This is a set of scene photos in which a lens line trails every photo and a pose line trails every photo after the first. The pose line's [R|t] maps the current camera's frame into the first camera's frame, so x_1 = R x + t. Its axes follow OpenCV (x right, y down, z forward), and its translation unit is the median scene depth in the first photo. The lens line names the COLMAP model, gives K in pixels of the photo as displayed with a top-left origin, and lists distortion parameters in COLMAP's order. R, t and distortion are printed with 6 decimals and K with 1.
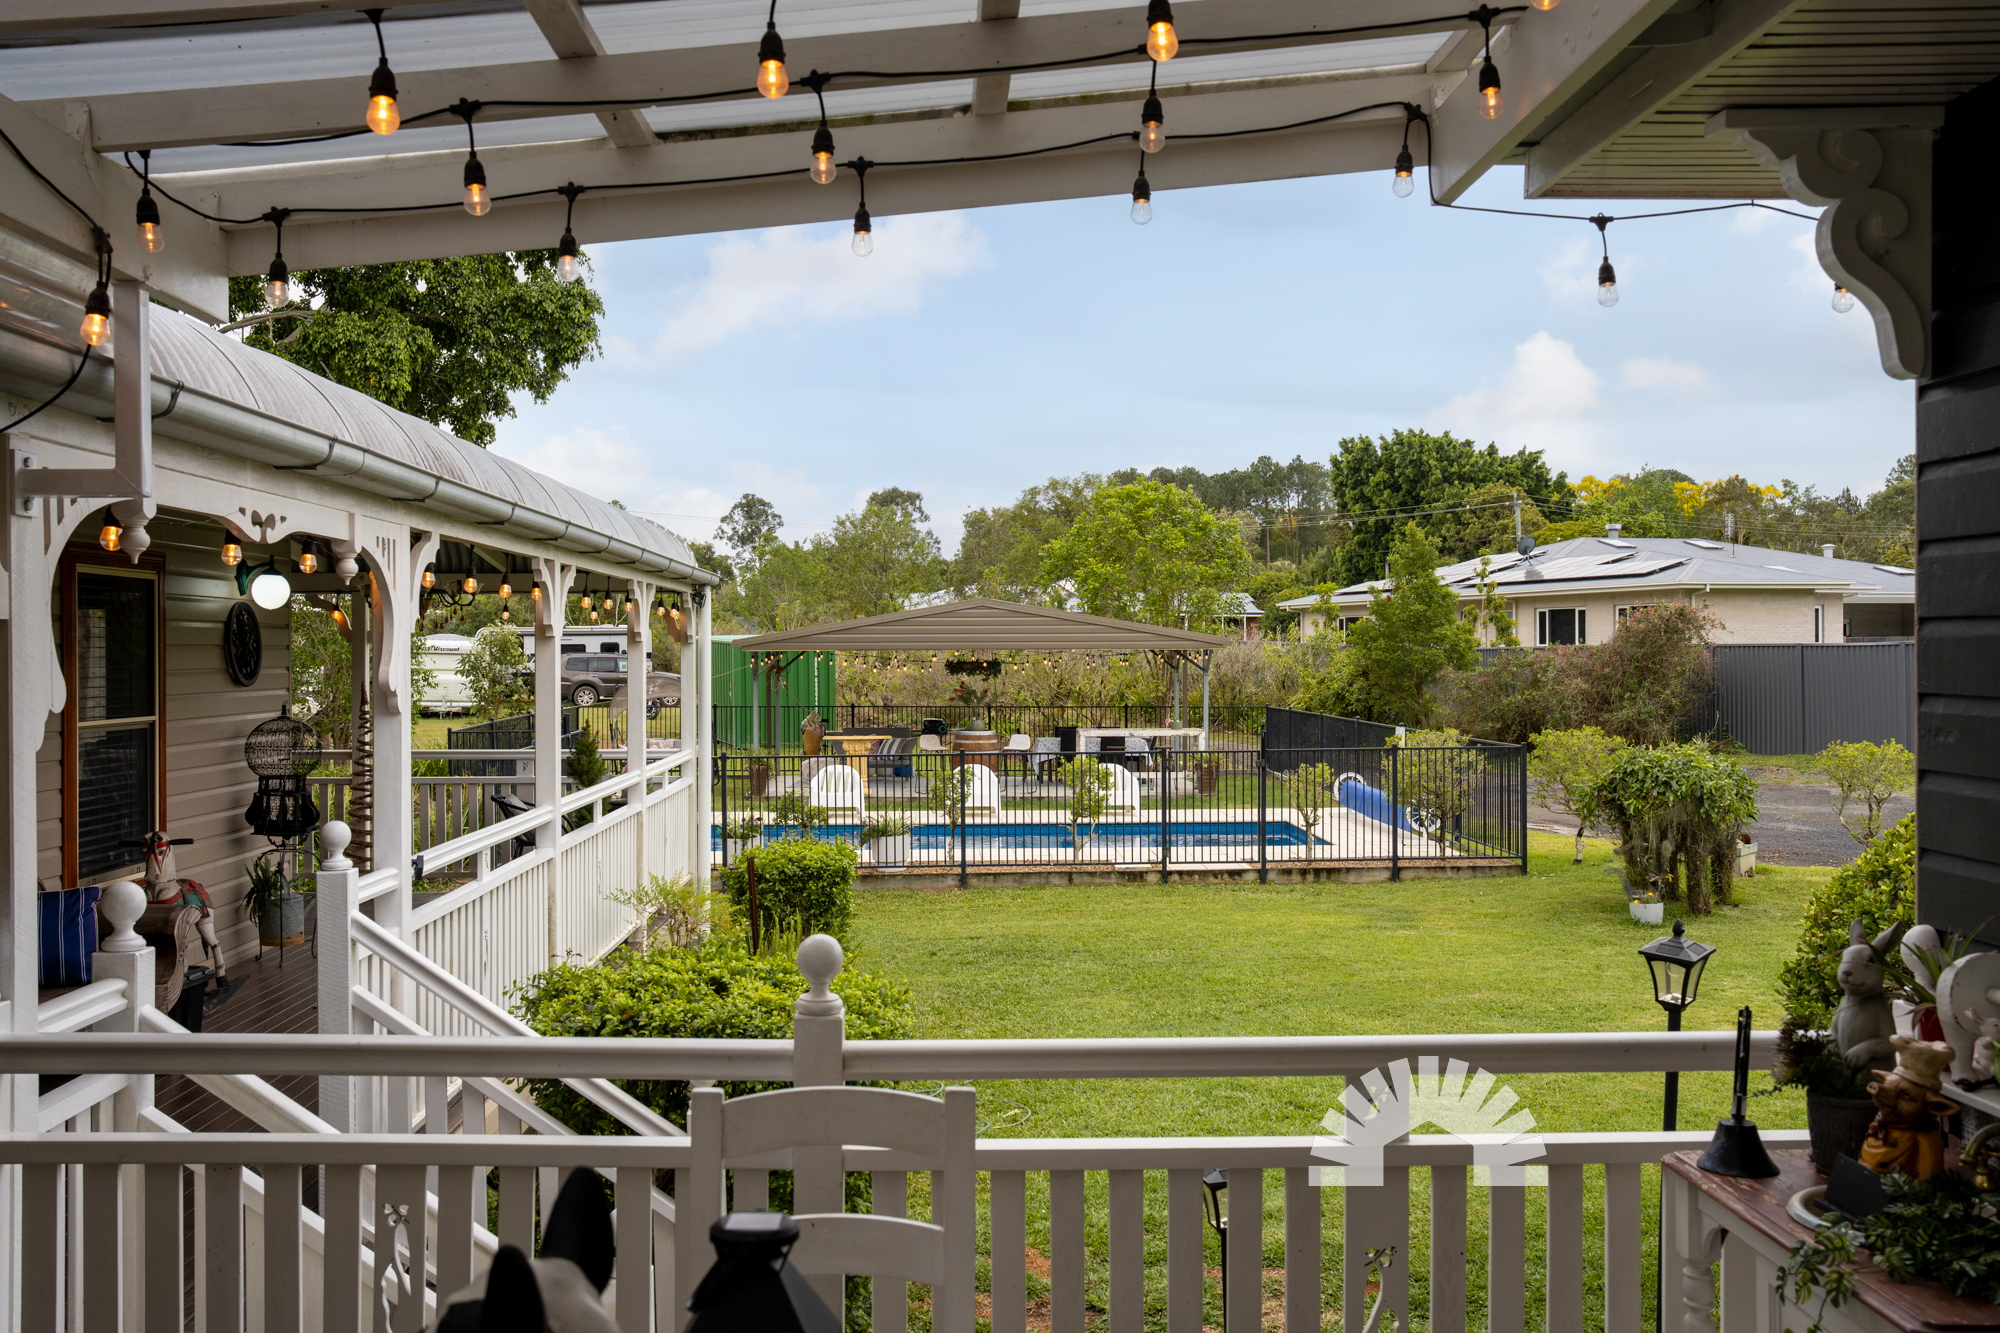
lens RADIAL K [[1948.0, 0, 998.8], [0, 1948.0, 661.6], [0, 0, 1]] dist [-0.014571, 0.000000]
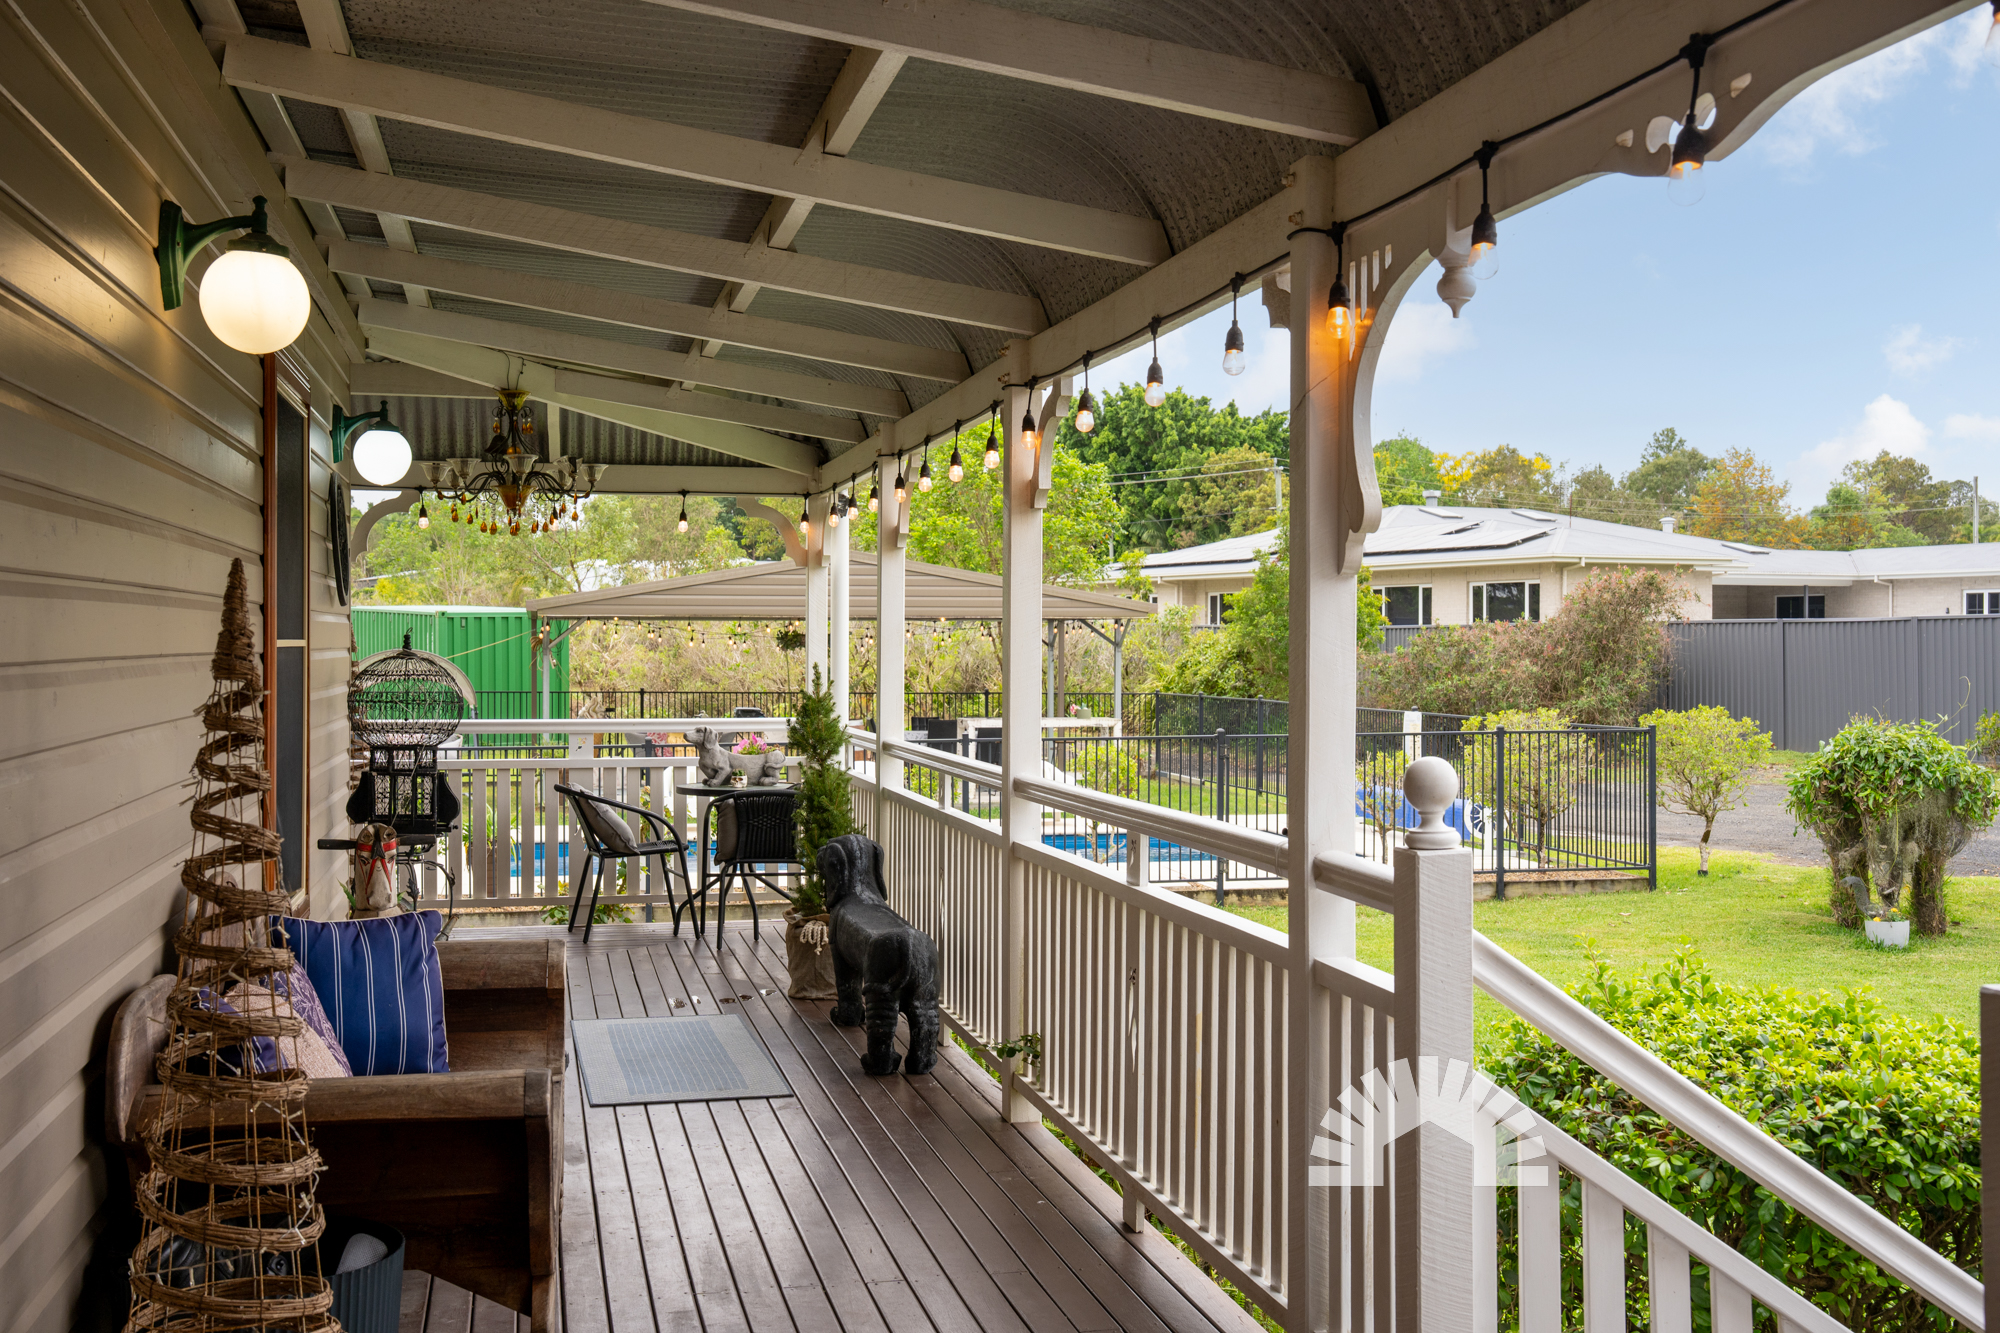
lens RADIAL K [[2282.9, 0, 998.8], [0, 2282.9, 667.8], [0, 0, 1]] dist [0.028141, 0.000000]
pose [[0.982610, 0.004170, 0.185632, -0.107108], [-0.004776, 0.999985, 0.002819, 0.010251], [-0.185618, -0.003656, 0.982615, 0.074833]]
